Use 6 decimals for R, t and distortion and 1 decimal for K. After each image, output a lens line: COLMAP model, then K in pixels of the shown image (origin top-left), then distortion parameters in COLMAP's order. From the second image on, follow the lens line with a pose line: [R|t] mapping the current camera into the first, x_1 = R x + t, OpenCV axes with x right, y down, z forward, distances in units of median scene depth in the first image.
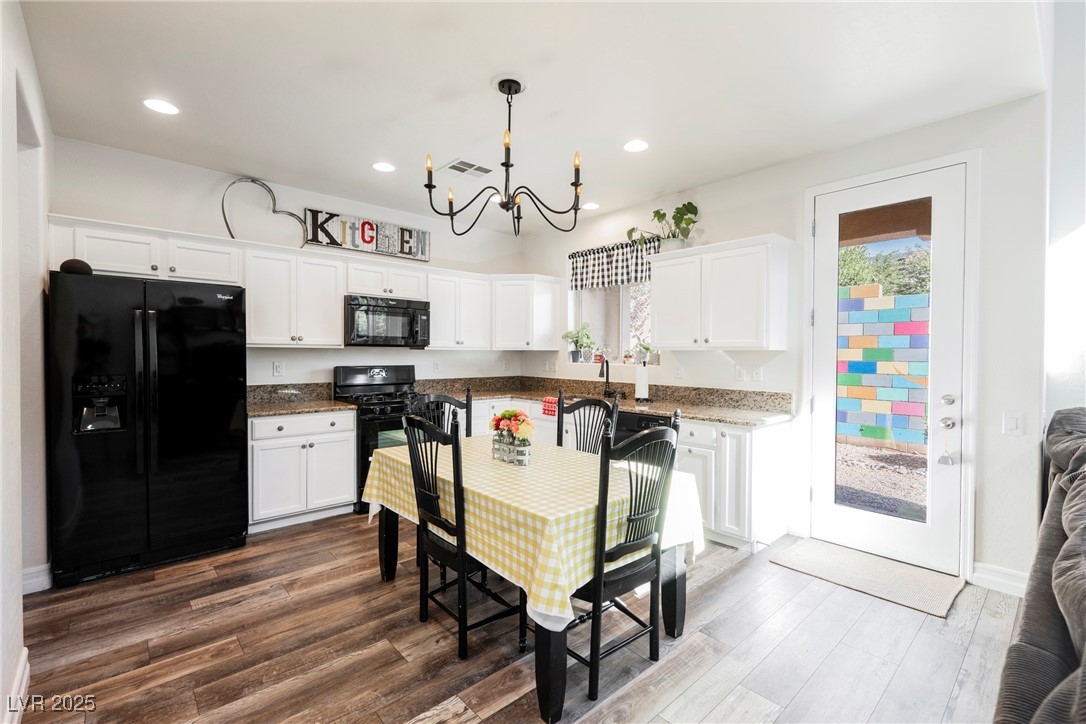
lens RADIAL K [[477.5, 0, 539.0], [0, 477.5, 360.4], [0, 0, 1]] dist [0.000147, 0.000982]
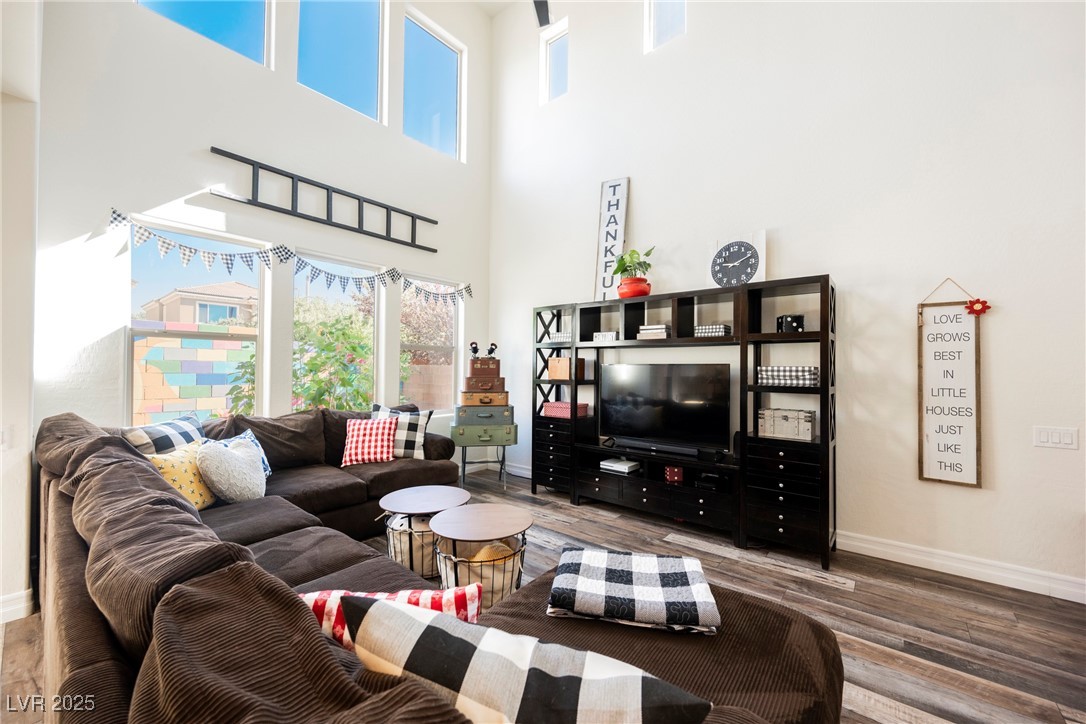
lens RADIAL K [[425.0, 0, 545.8], [0, 425.0, 363.6], [0, 0, 1]] dist [-0.001208, -0.000337]
pose [[-0.153647, 0.007587, 0.988097, 0.009170], [0.007071, 0.999953, -0.006579, -0.000144], [-0.988100, 0.005976, -0.153694, 0.046001]]
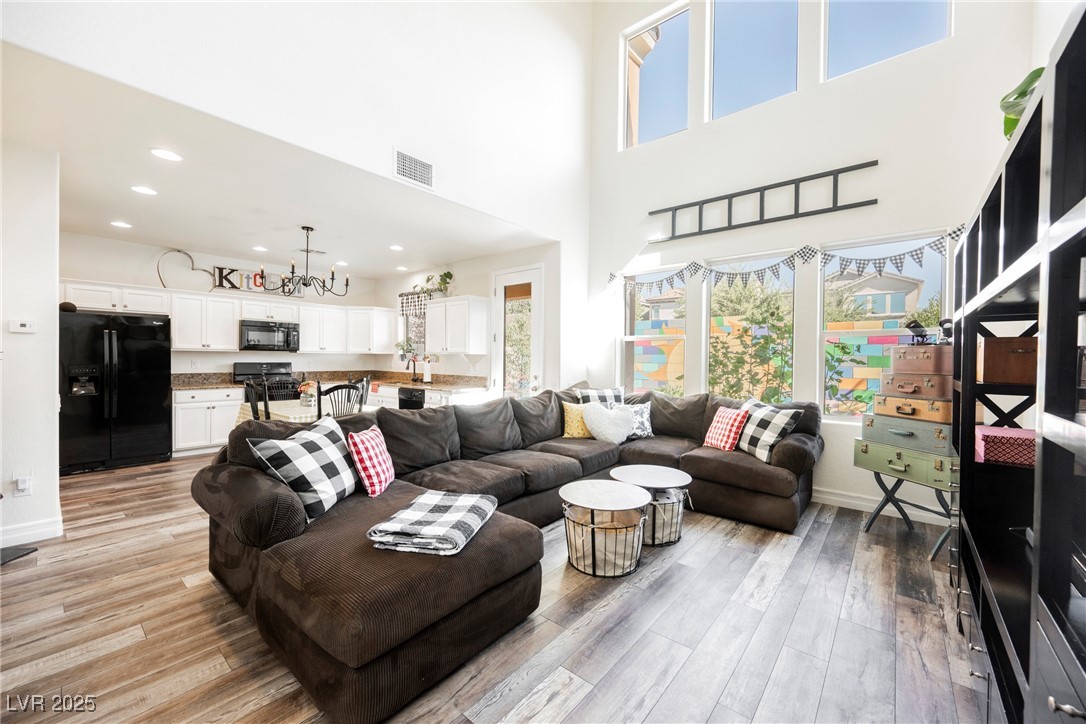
lens RADIAL K [[425.0, 0, 543.5], [0, 425.0, 361.4], [0, 0, 1]] dist [-0.001208, -0.000337]
pose [[0.990120, 0.004272, 0.140158, 0.422776], [-0.003693, 0.999984, -0.004387, 0.011074], [-0.140174, 0.003827, 0.990119, -0.597272]]
